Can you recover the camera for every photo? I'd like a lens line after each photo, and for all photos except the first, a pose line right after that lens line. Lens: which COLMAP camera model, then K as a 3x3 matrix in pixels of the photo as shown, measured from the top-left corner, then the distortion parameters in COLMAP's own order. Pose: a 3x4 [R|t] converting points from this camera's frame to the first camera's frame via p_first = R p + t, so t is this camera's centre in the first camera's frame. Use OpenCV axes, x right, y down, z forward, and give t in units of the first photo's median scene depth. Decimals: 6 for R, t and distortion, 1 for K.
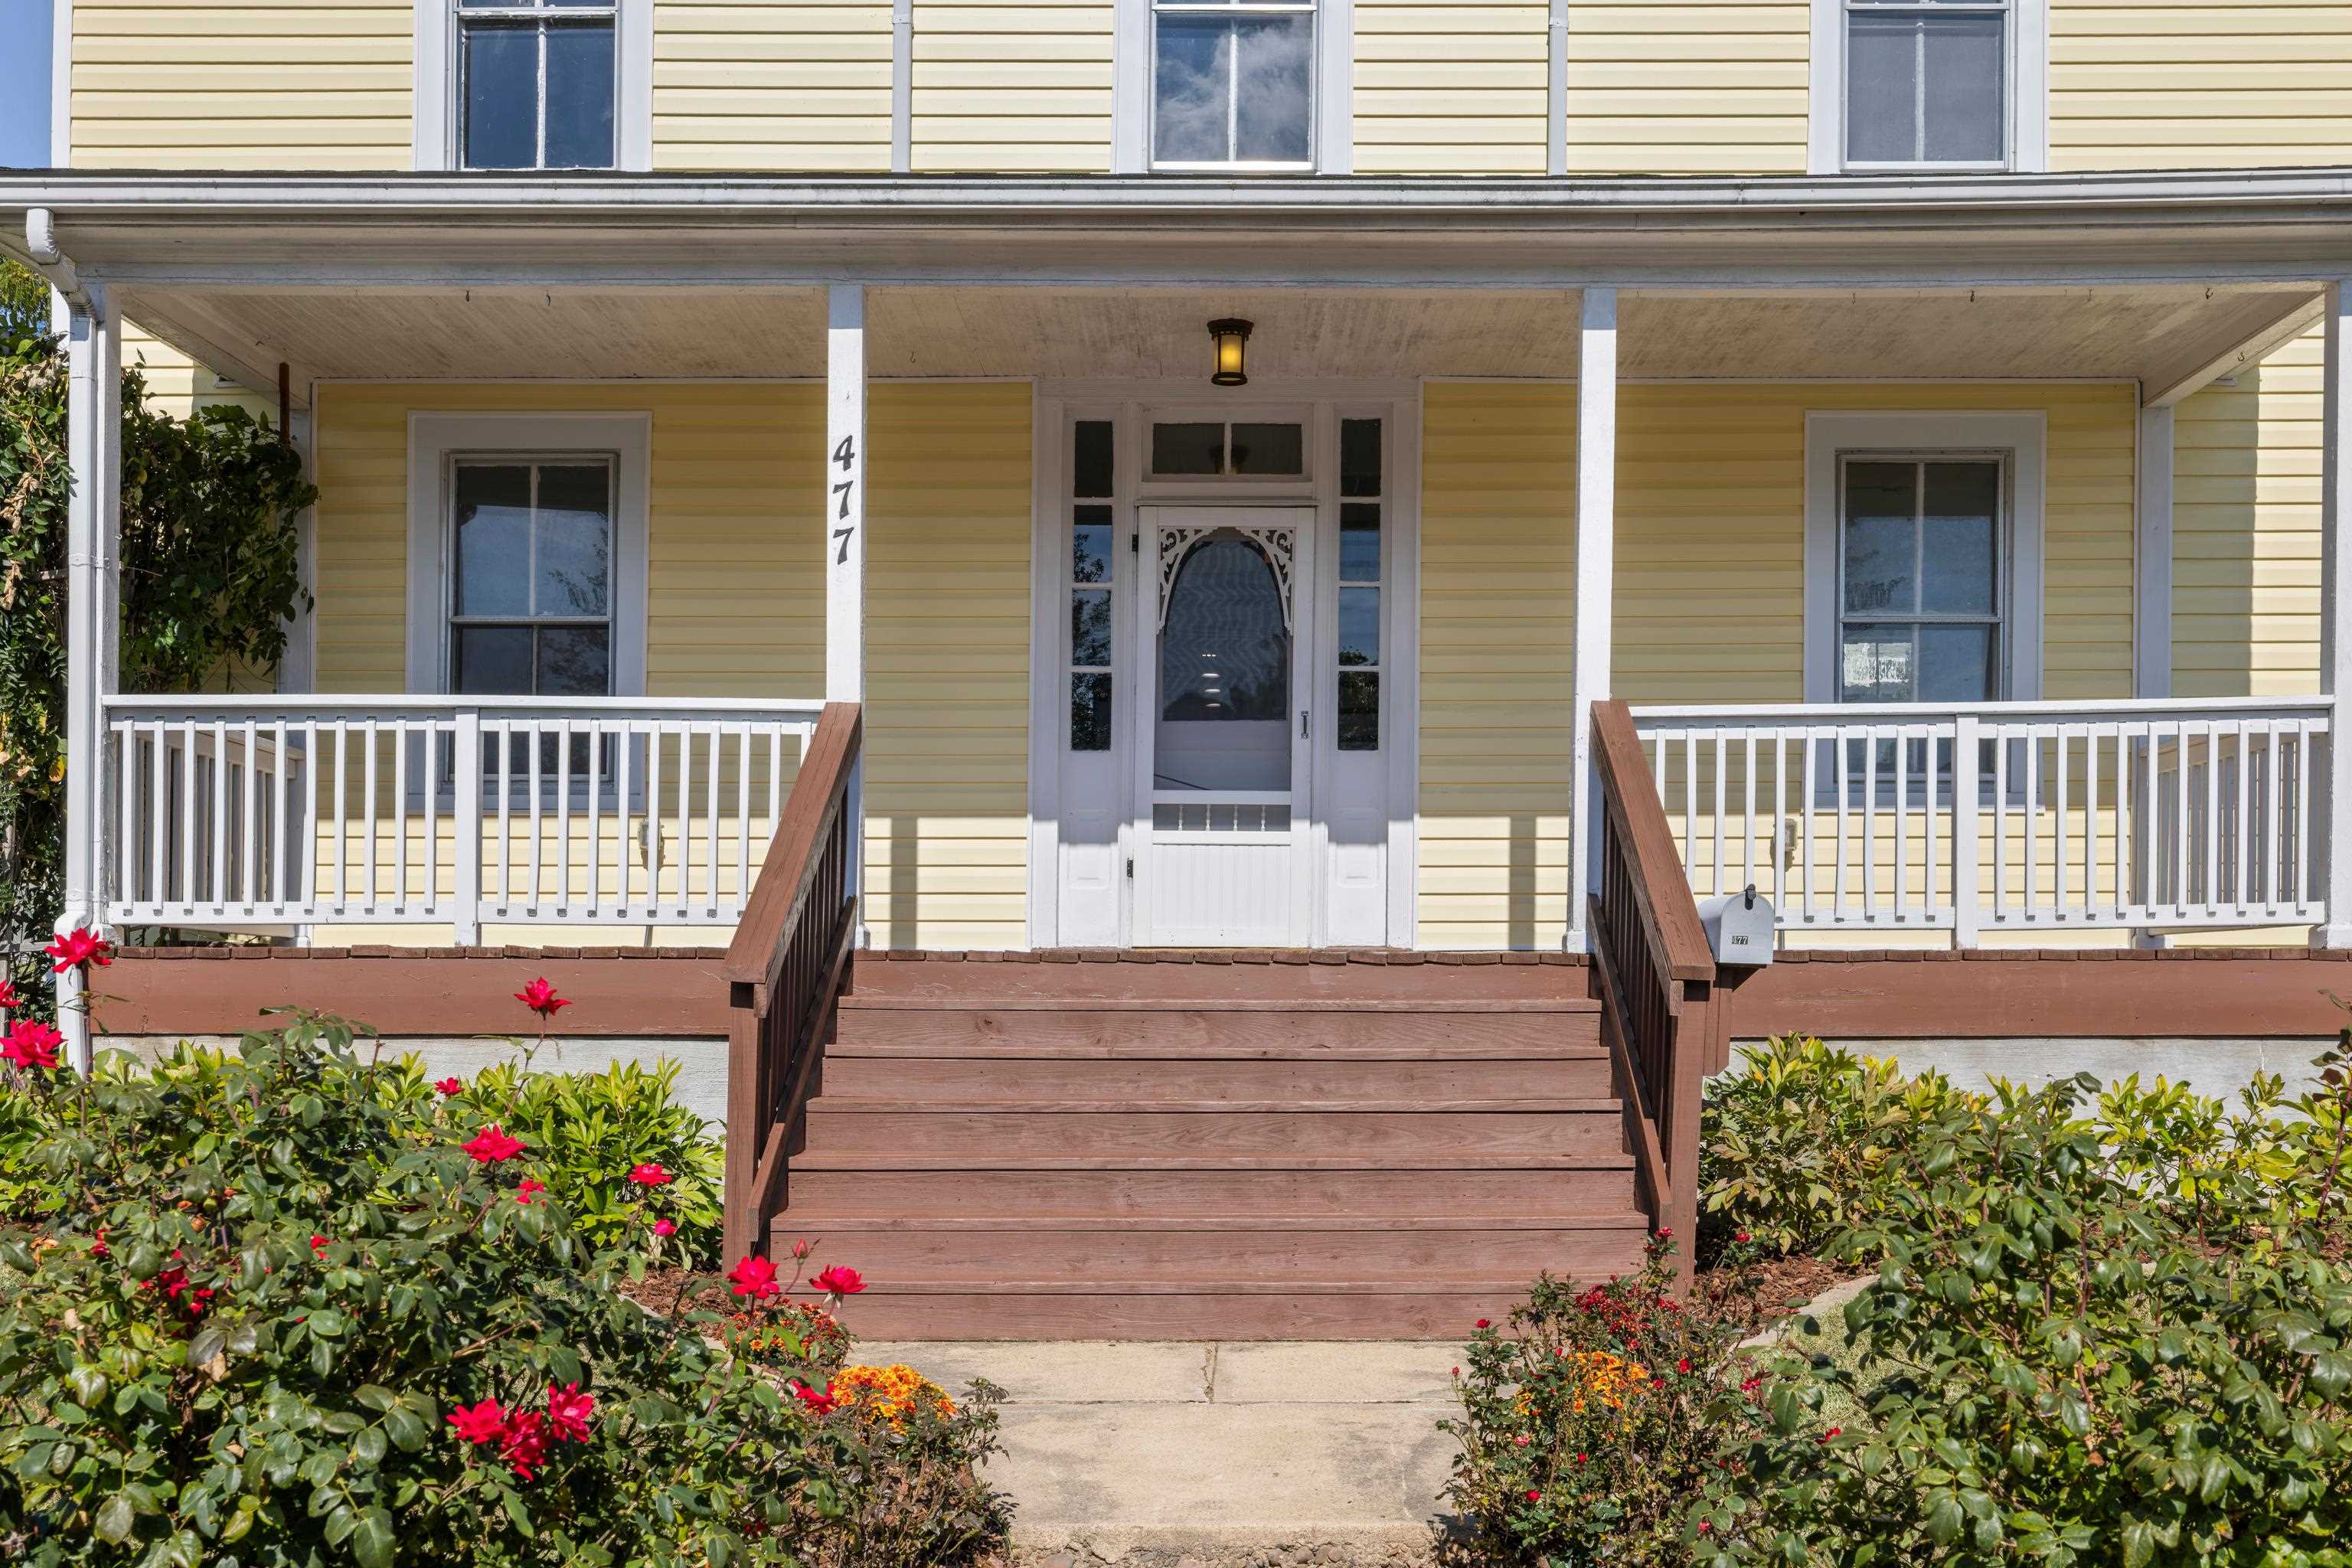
lens RADIAL K [[2443.1, 0, 1189.4], [0, 2443.1, 1007.9], [0, 0, 1]] dist [-0.004596, 0.007663]
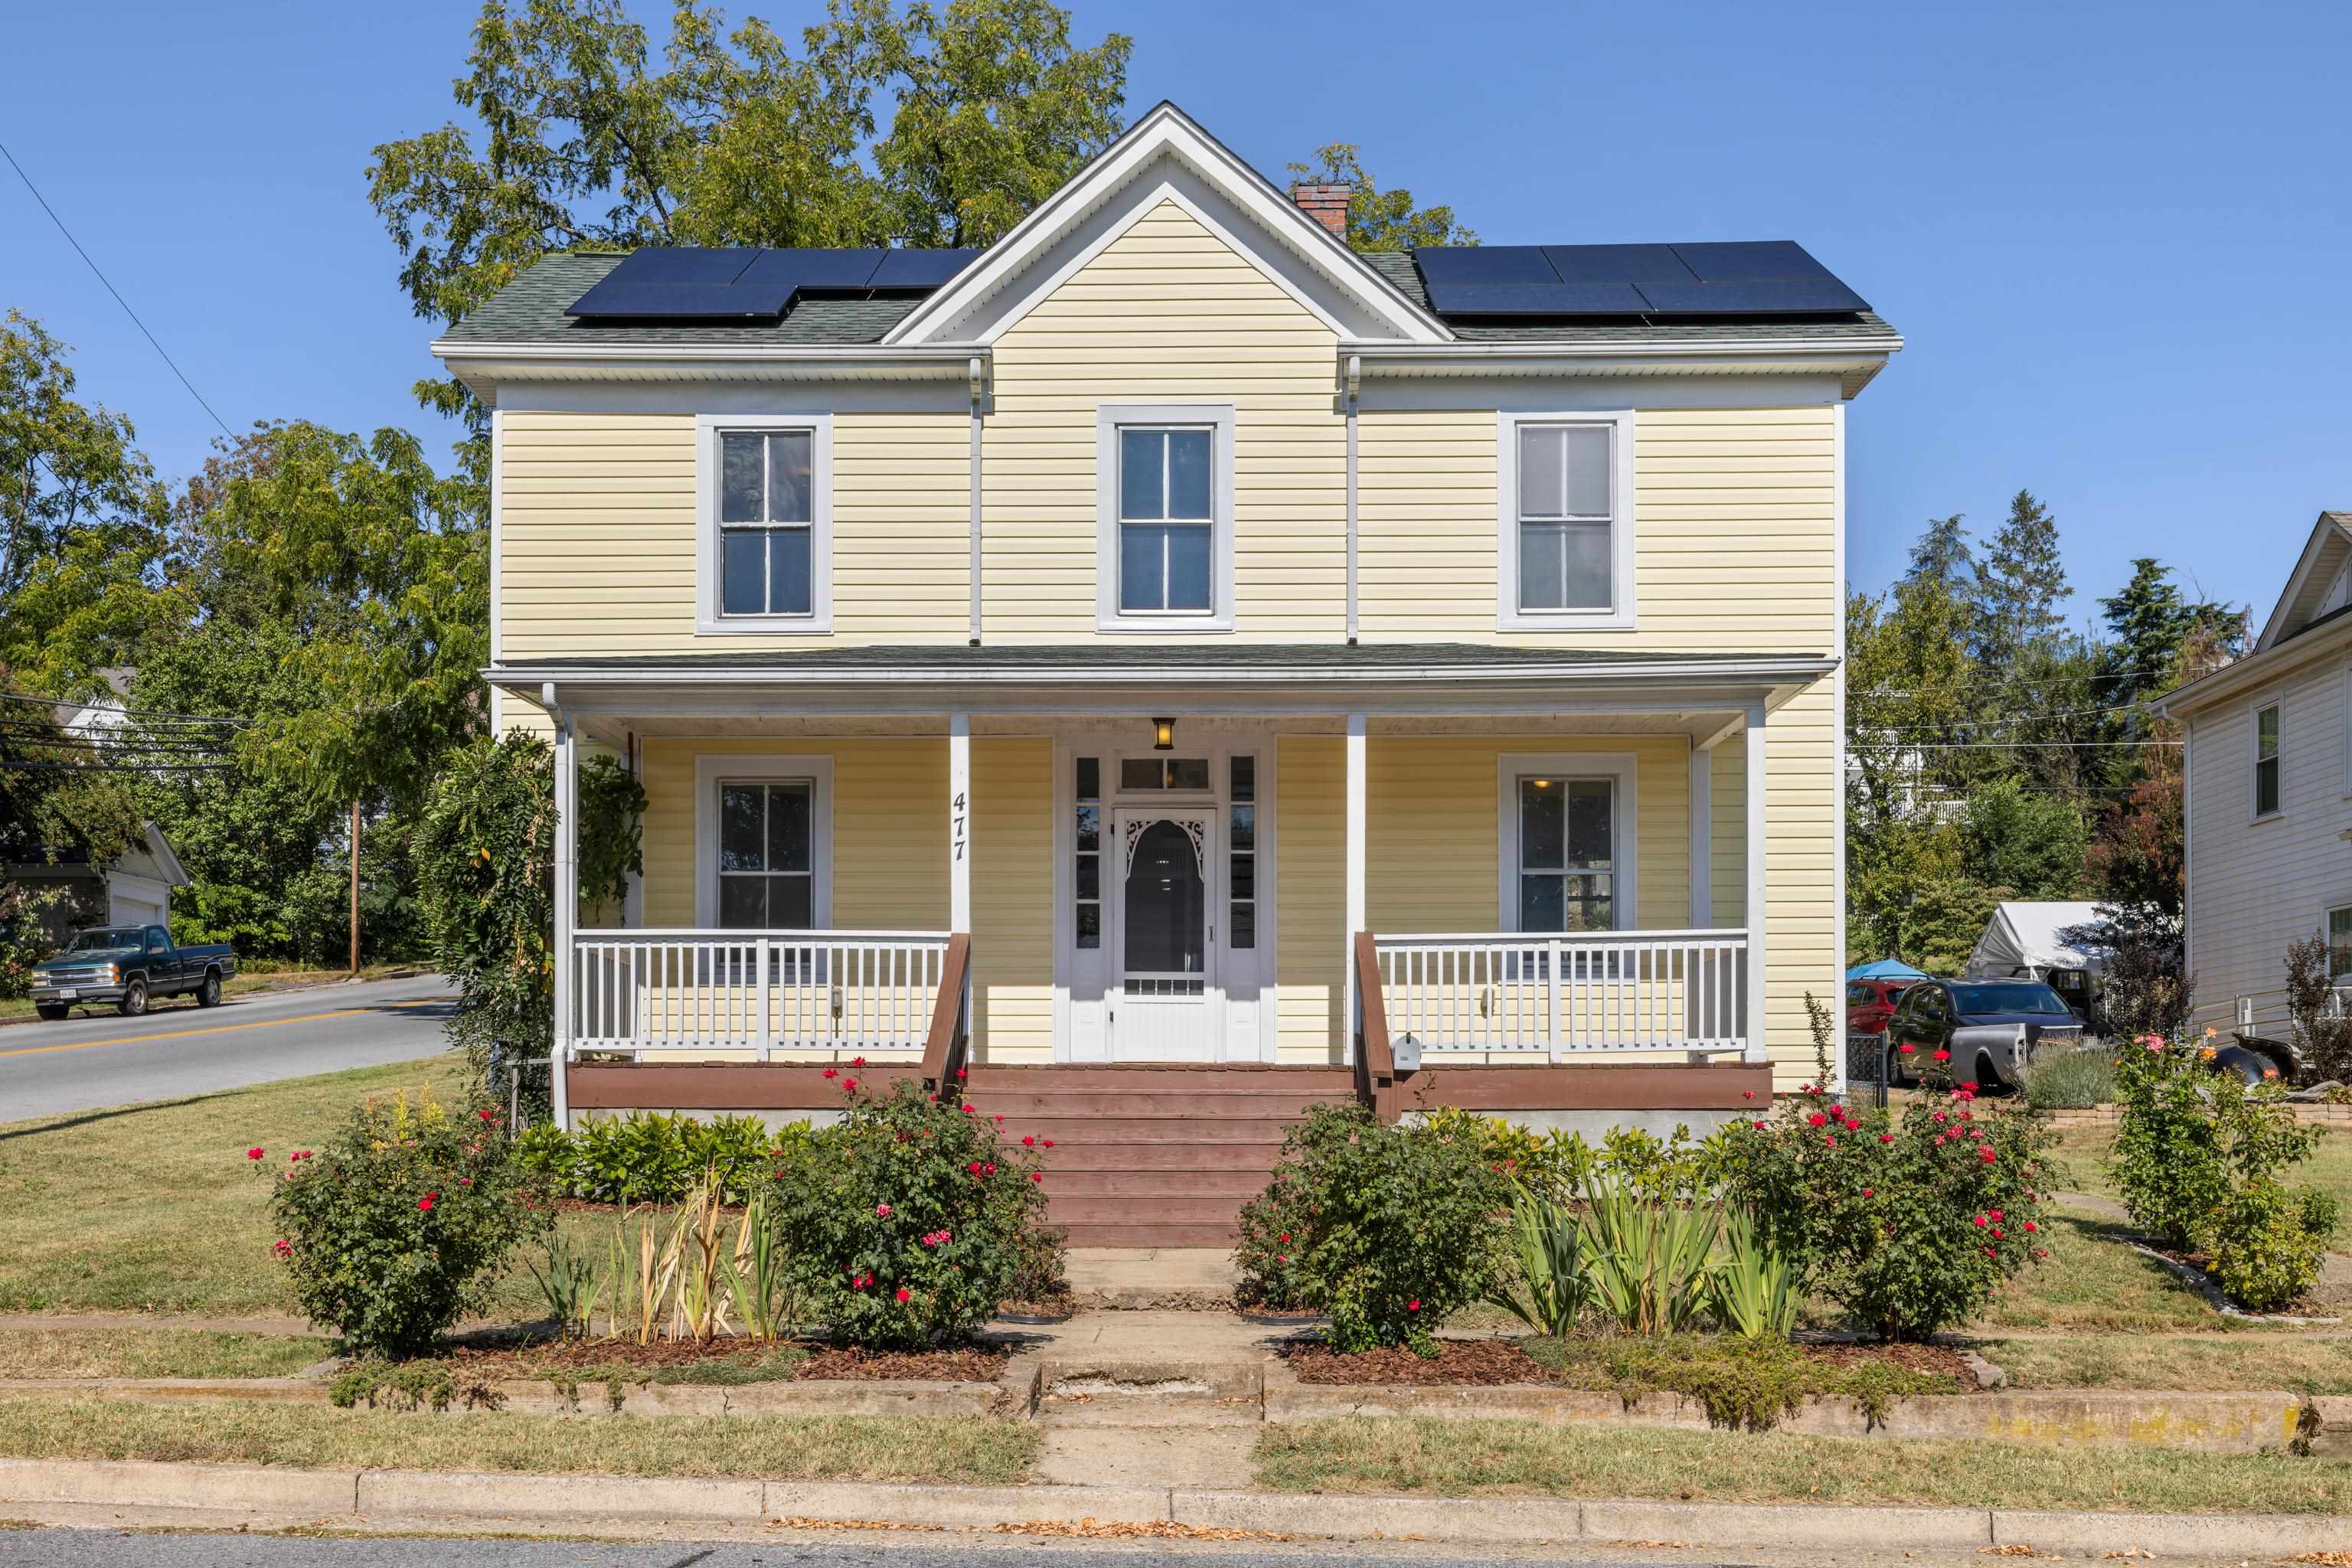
lens RADIAL K [[2446.6, 0, 1103.2], [0, 2446.6, 1149.5], [0, 0, 1]] dist [0.002736, -0.010201]
pose [[0.999880, 0.000248, -0.015502, -0.001922], [-0.000083, 0.999943, 0.010669, 0.022755], [0.015504, -0.010666, 0.999823, -0.894972]]
